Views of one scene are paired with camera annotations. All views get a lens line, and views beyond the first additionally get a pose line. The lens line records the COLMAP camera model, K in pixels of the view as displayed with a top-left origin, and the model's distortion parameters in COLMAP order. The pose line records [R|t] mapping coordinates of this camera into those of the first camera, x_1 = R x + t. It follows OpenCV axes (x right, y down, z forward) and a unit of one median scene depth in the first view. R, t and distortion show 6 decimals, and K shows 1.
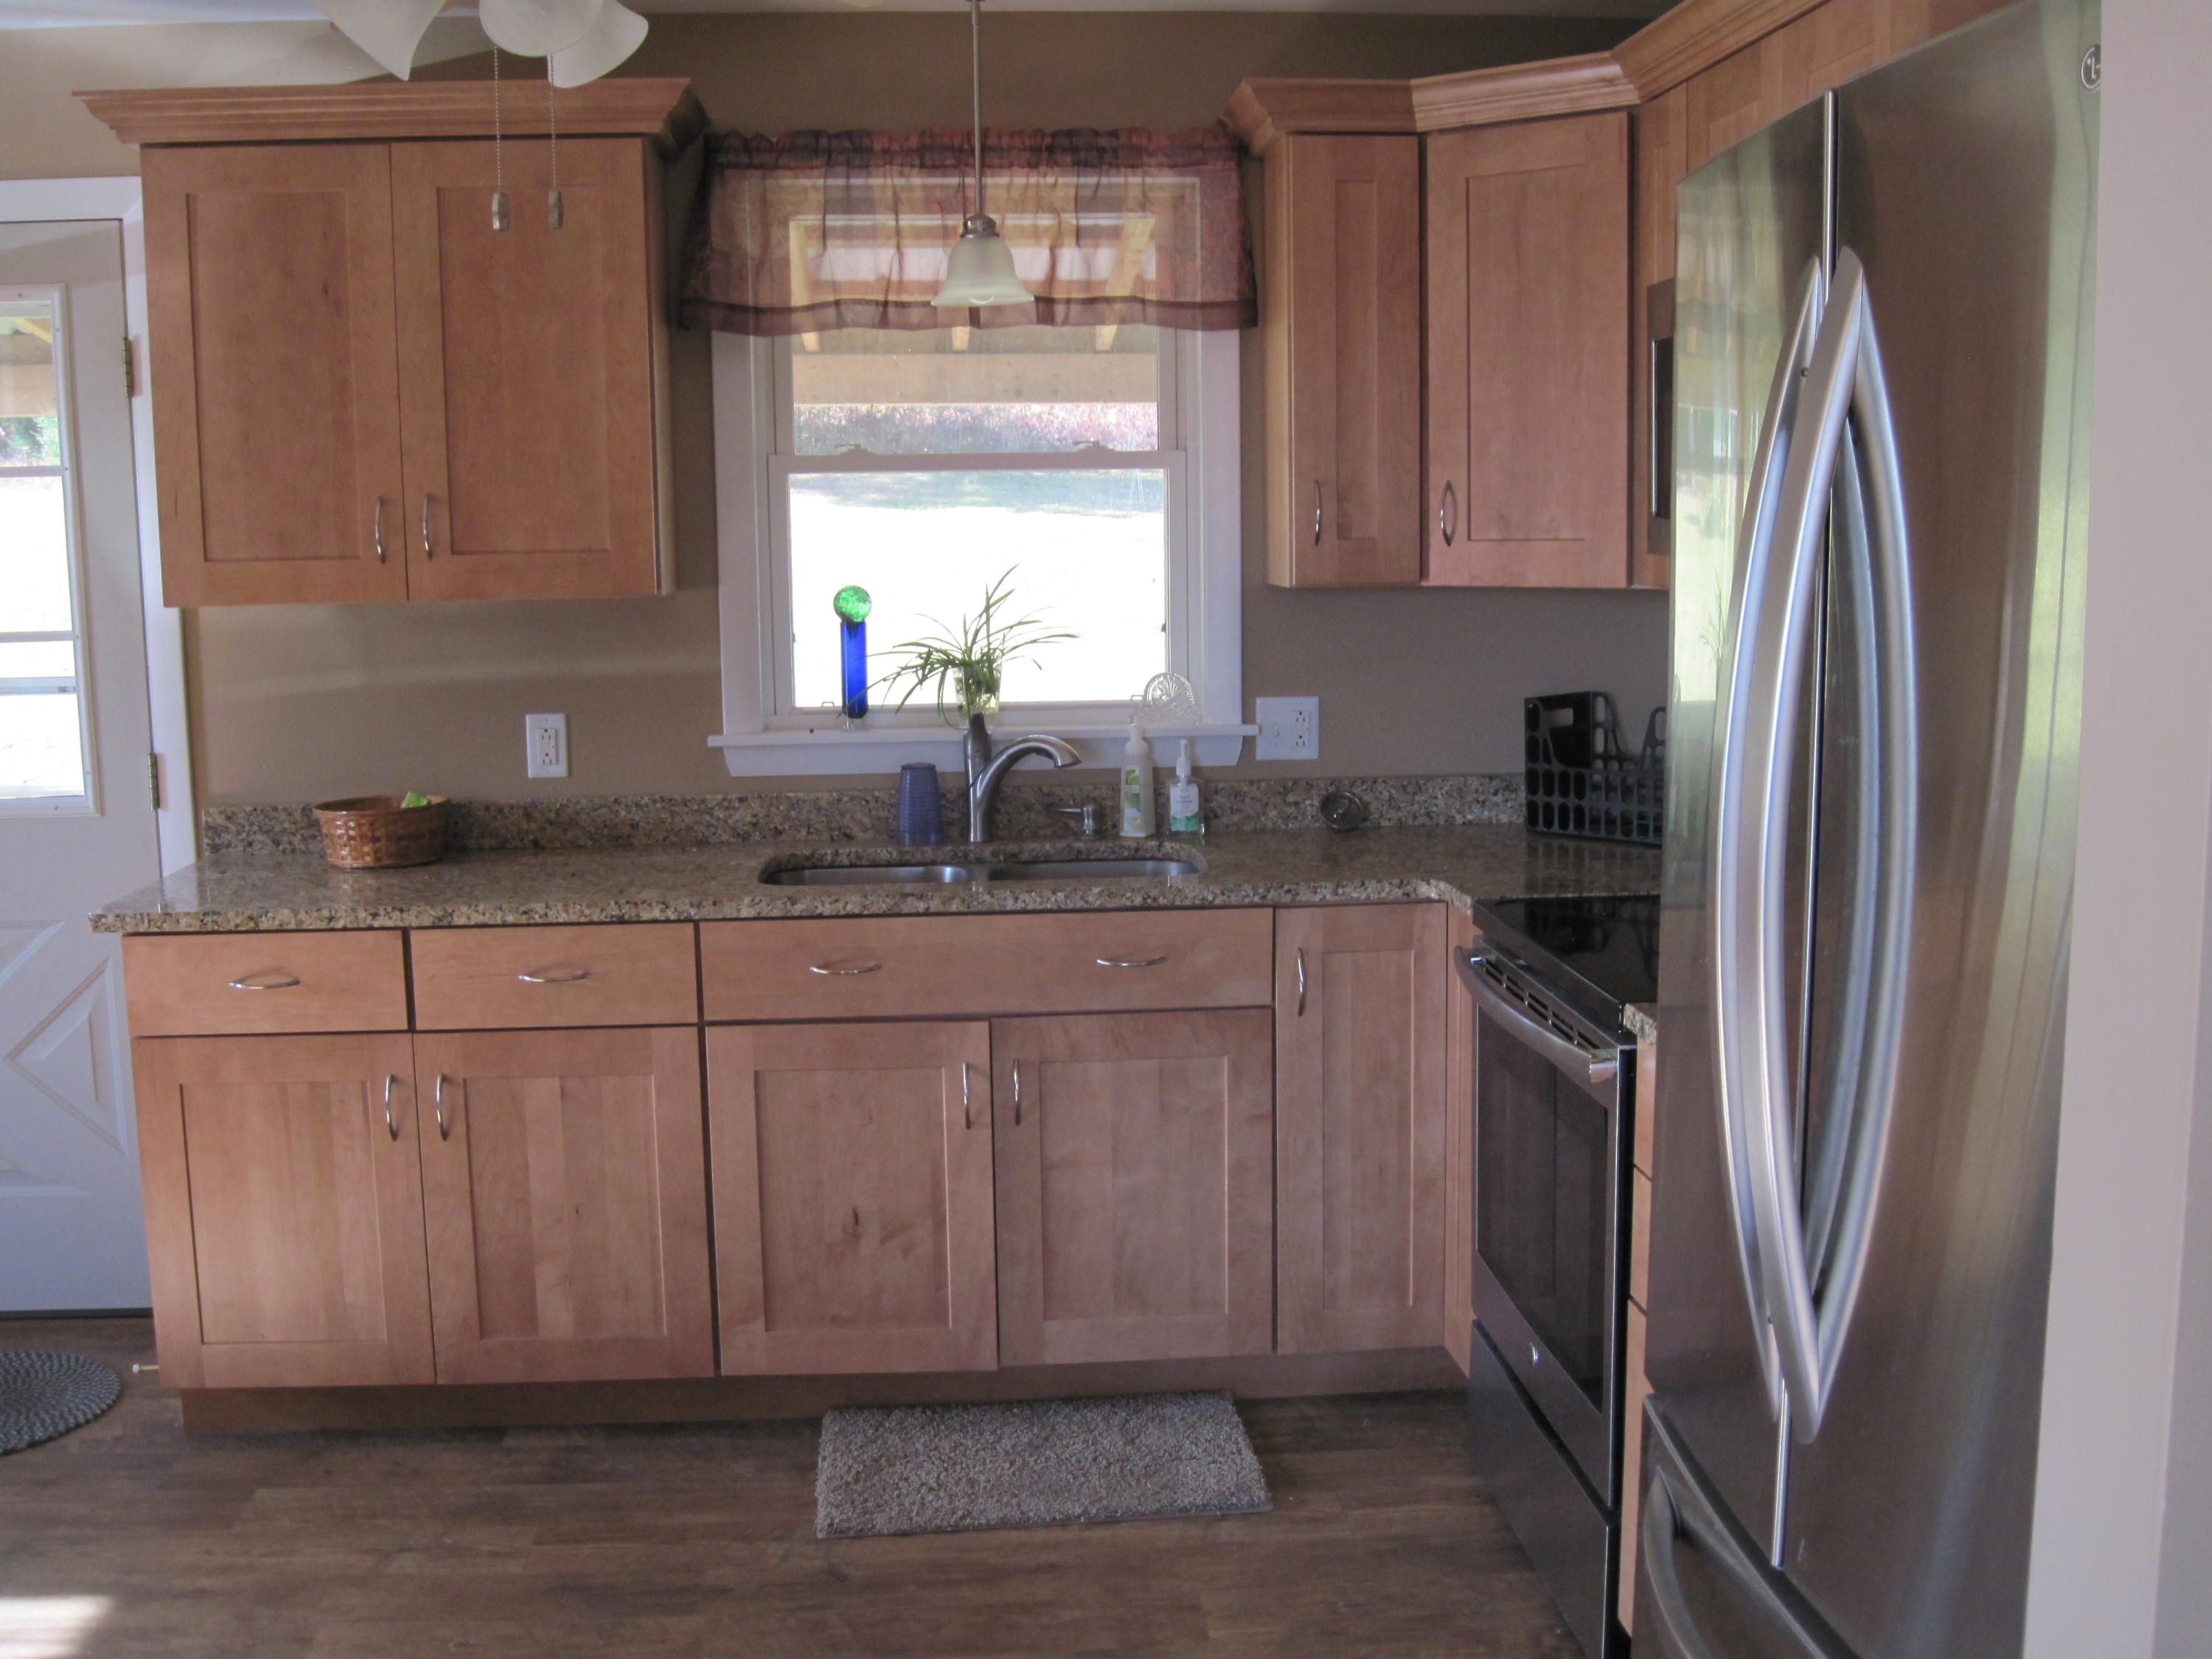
lens RADIAL K [[2291.9, 0, 1102.9], [0, 2291.9, 833.5], [0, 0, 1]] dist [-0.094398, 0.000000]
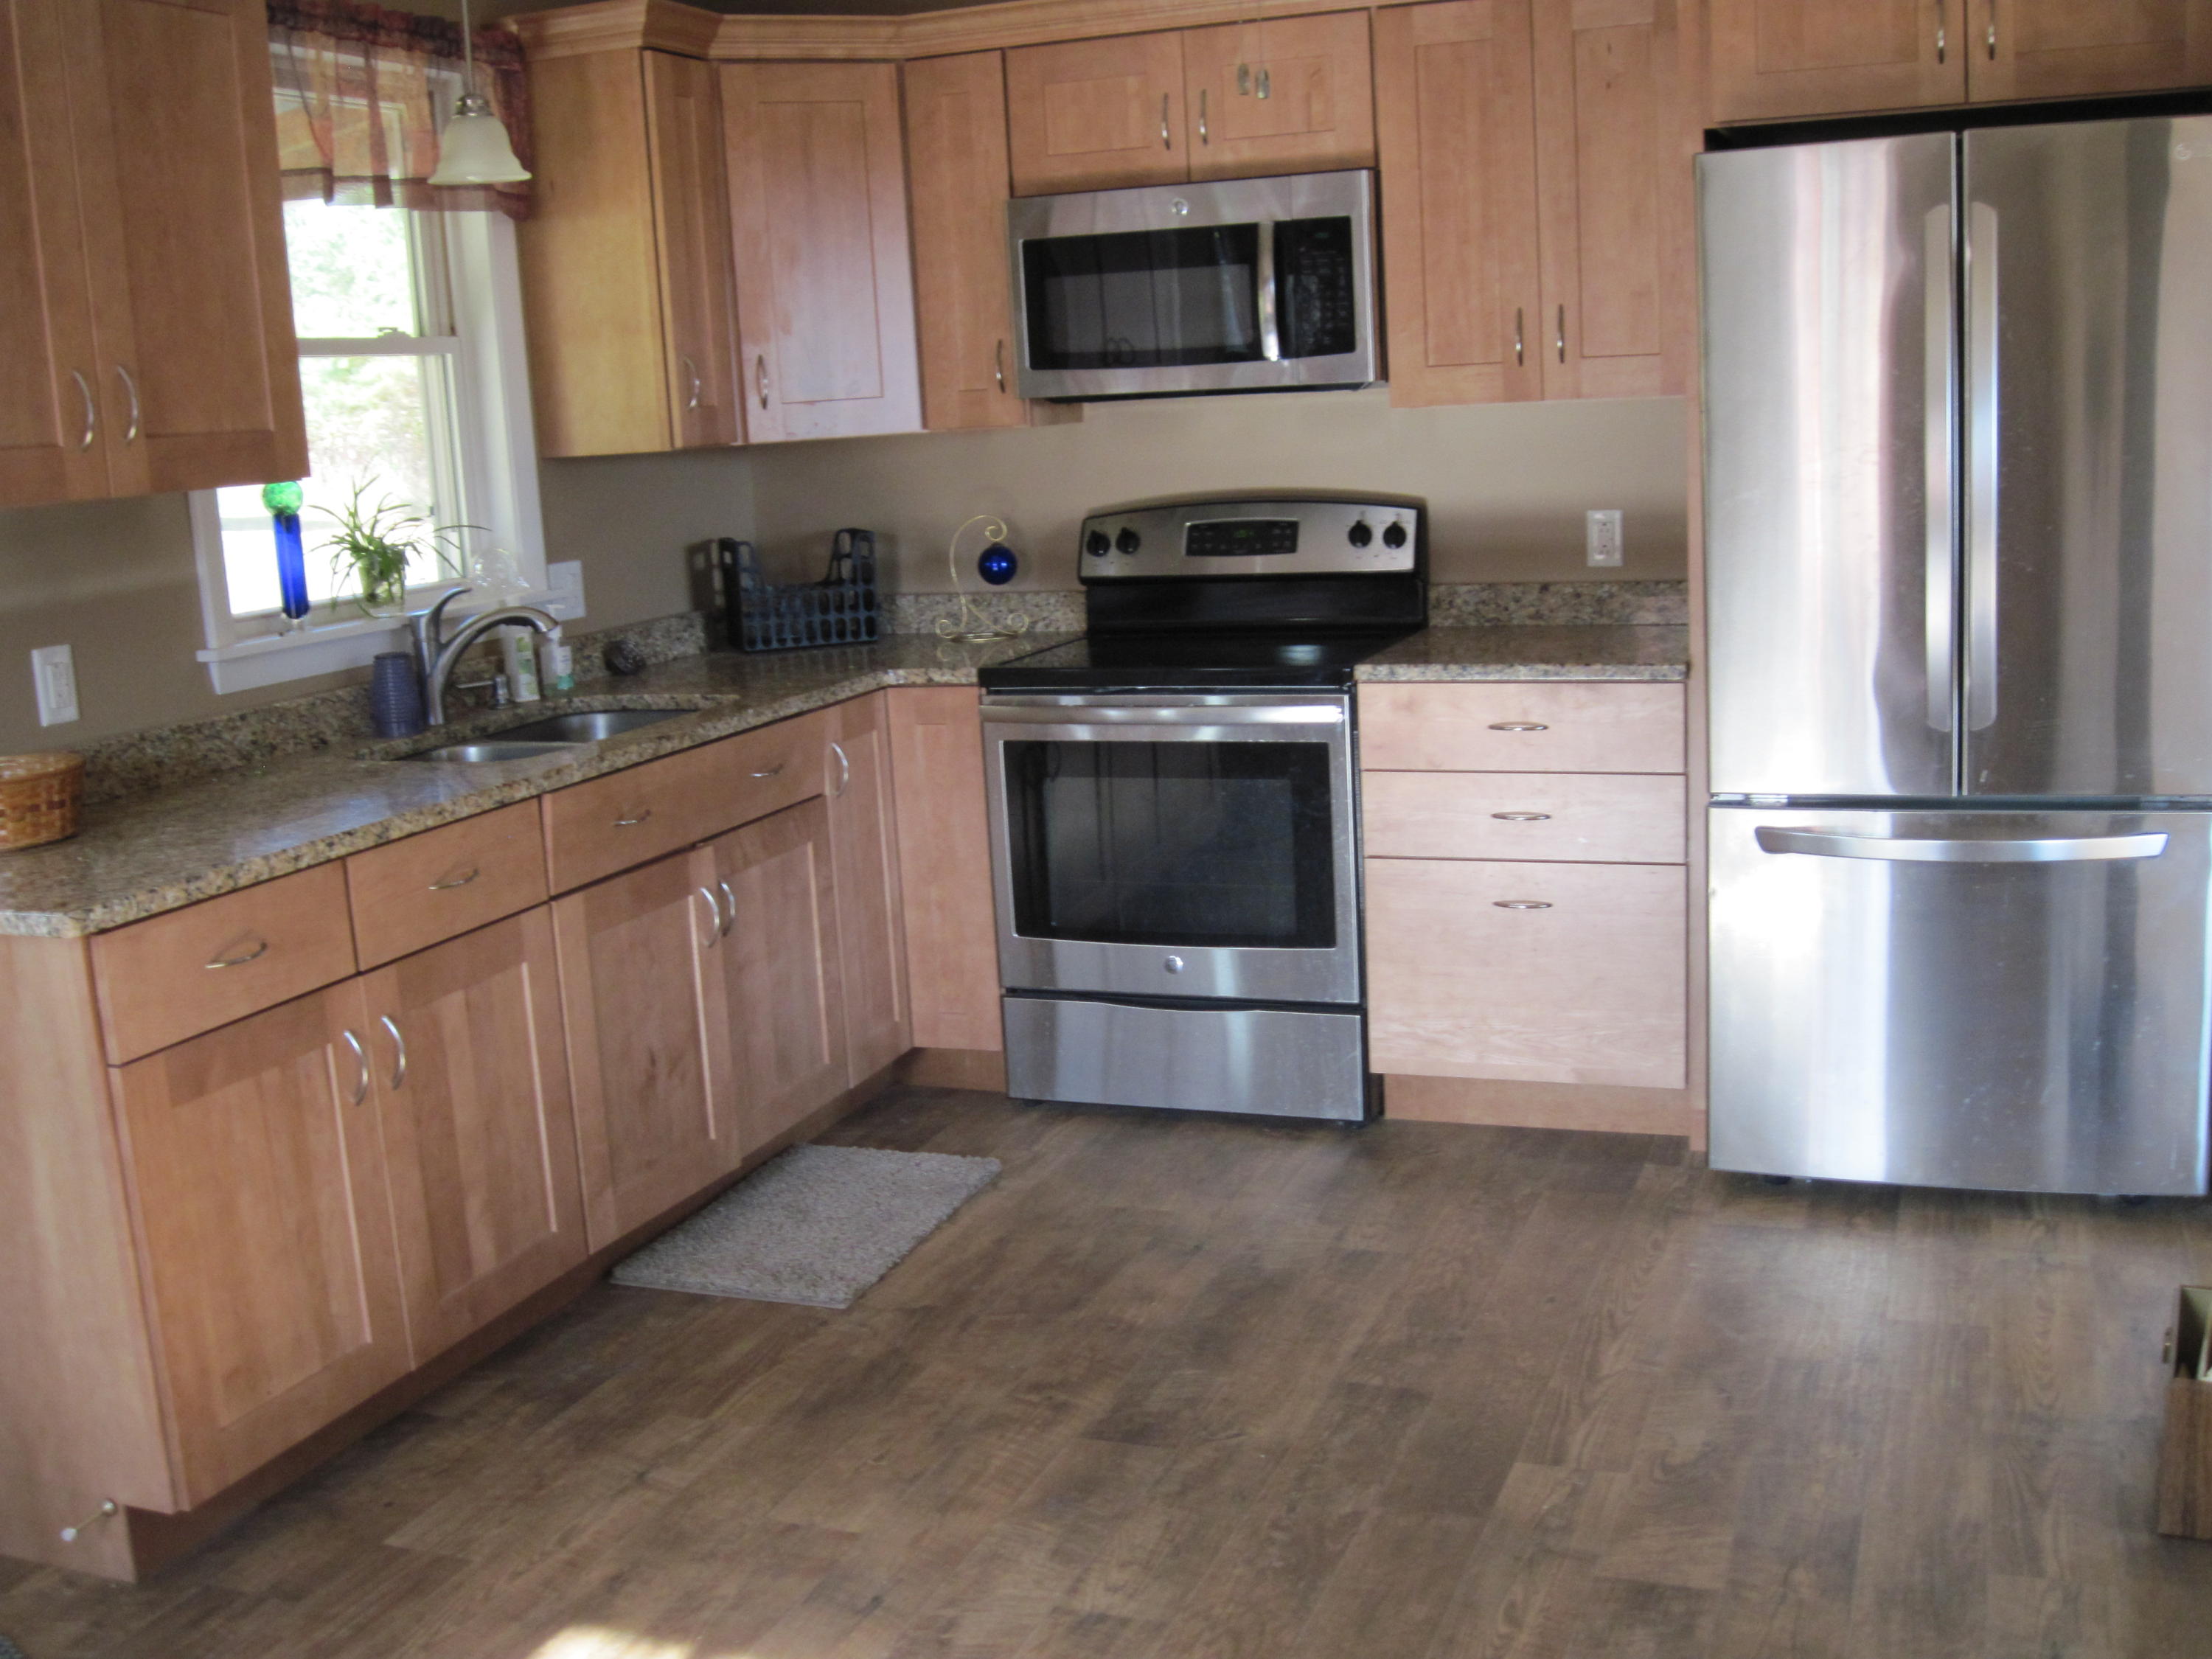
lens RADIAL K [[2291.9, 0, 1101.2], [0, 2291.9, 830.8], [0, 0, 1]] dist [-0.094398, 0.000000]
pose [[0.428491, -0.179198, 0.885598, -0.923043], [0.173277, 0.978241, 0.114105, -0.015912], [-0.886776, 0.104560, 0.450218, 0.344729]]
